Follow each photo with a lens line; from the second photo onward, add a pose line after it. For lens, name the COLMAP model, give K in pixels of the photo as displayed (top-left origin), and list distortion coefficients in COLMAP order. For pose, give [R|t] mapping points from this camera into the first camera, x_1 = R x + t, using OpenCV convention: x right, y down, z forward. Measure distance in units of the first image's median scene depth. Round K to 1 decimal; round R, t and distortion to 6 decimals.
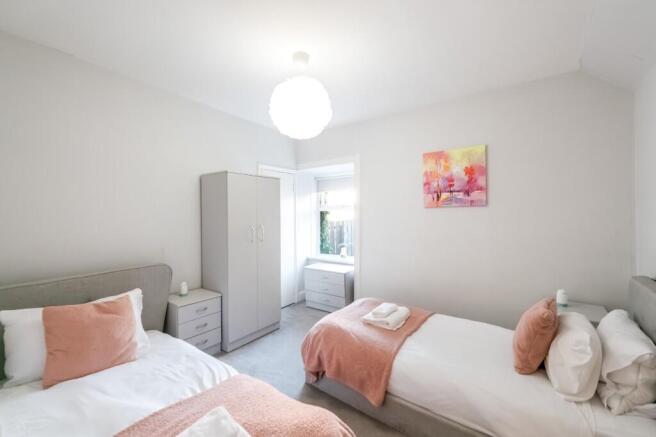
lens RADIAL K [[258.5, 0, 329.5], [0, 258.5, 214.7], [0, 0, 1]] dist [-0.000635, -0.000478]
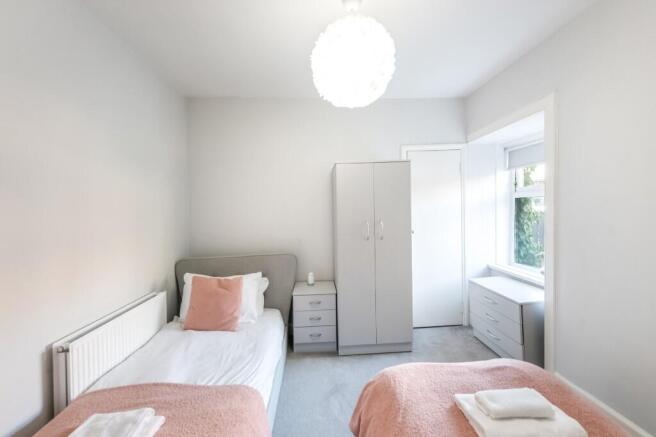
lens RADIAL K [[265.3, 0, 327.3], [0, 265.3, 207.3], [0, 0, 1]] dist [0.000478, -0.000202]
pose [[0.632022, -0.013784, -0.774828, 0.275234], [0.028166, 0.999590, 0.005193, -0.010271], [0.774438, -0.025106, 0.632151, 0.302242]]
